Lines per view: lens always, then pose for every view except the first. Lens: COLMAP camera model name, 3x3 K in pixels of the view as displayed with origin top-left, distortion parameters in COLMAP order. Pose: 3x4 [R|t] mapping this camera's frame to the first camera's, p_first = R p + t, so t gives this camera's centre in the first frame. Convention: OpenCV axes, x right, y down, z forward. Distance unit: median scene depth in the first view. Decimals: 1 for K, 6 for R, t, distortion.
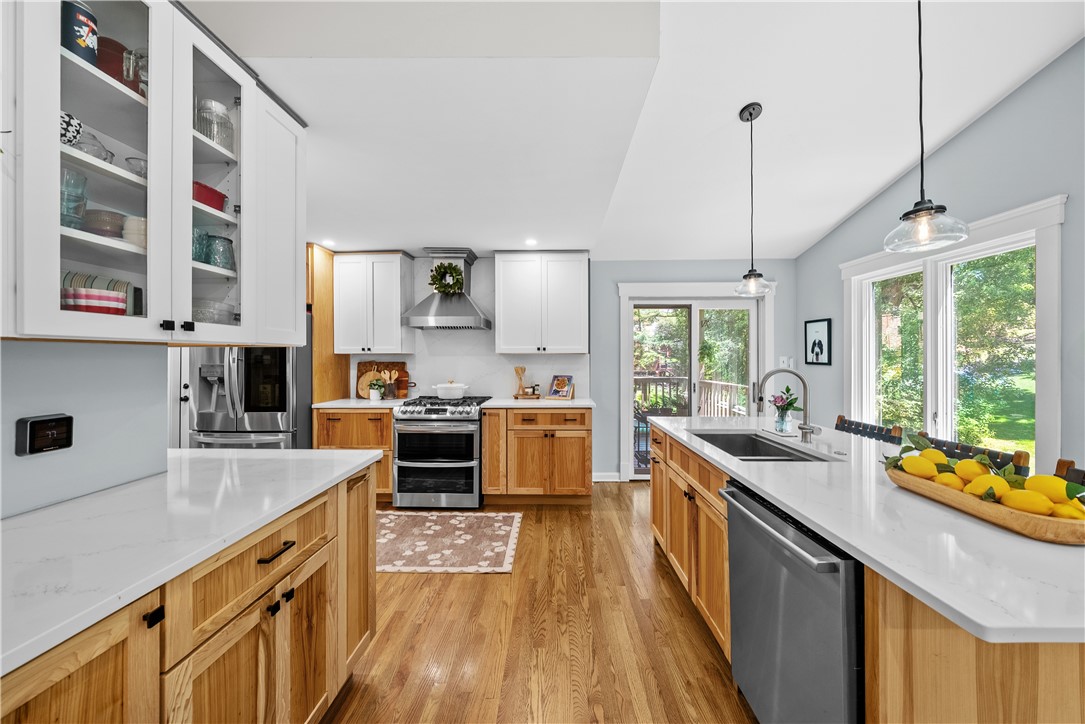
lens RADIAL K [[372.4, 0, 550.4], [0, 372.4, 358.9], [0, 0, 1]] dist [-0.005939, -0.000088]
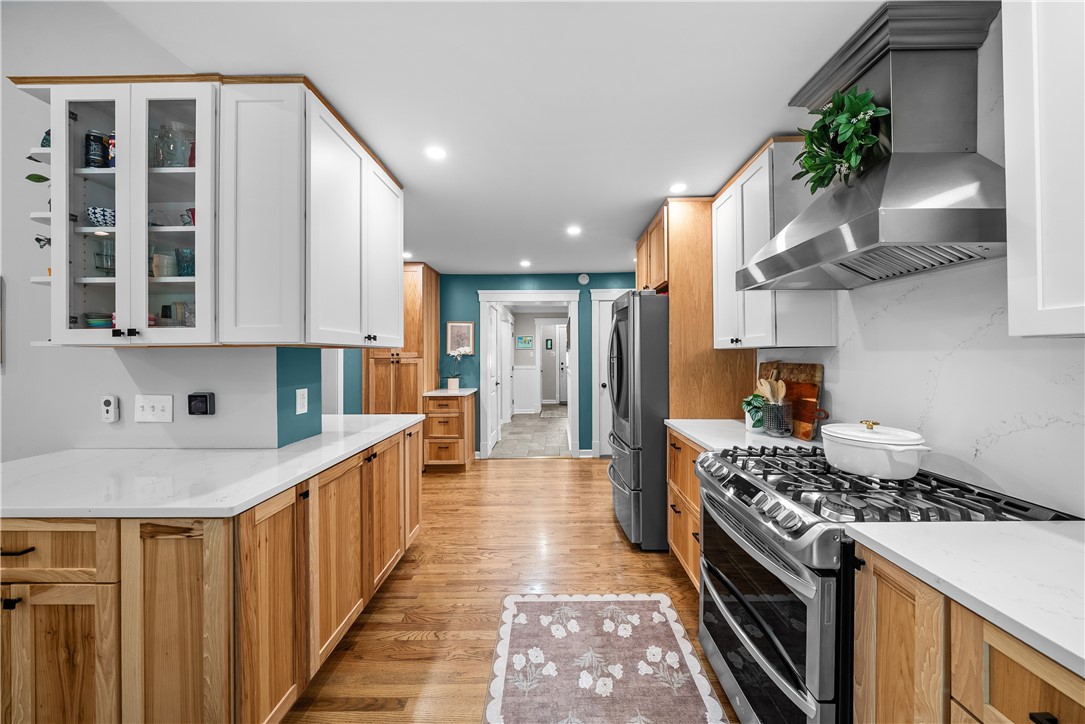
lens RADIAL K [[372.4, 0, 547.0], [0, 372.4, 358.0], [0, 0, 1]] dist [-0.005939, -0.000088]
pose [[0.009927, 0.010081, -0.999900, 0.098876], [0.002173, 0.999947, 0.010103, -0.006338], [0.999948, -0.002273, 0.009905, 0.867713]]
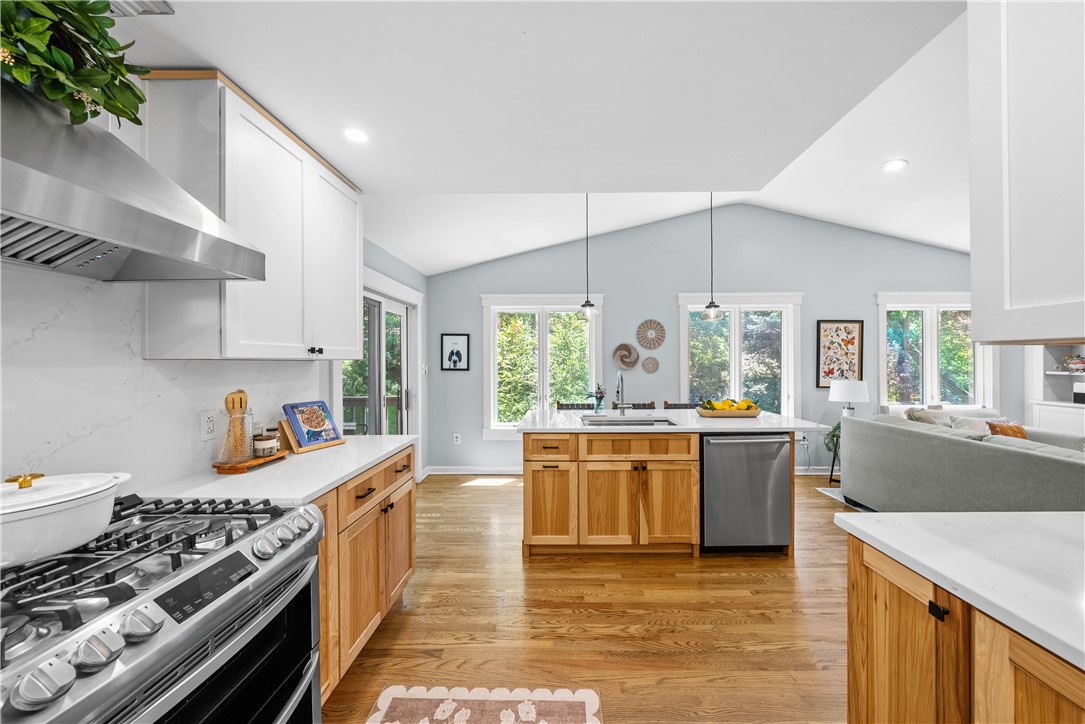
lens RADIAL K [[372.4, 0, 551.1], [0, 372.4, 356.7], [0, 0, 1]] dist [-0.005939, -0.000088]
pose [[0.015305, 0.014279, 0.999781, -0.619631], [0.007528, 0.999868, -0.014396, -0.012235], [-0.999855, 0.007747, 0.015195, 0.843557]]
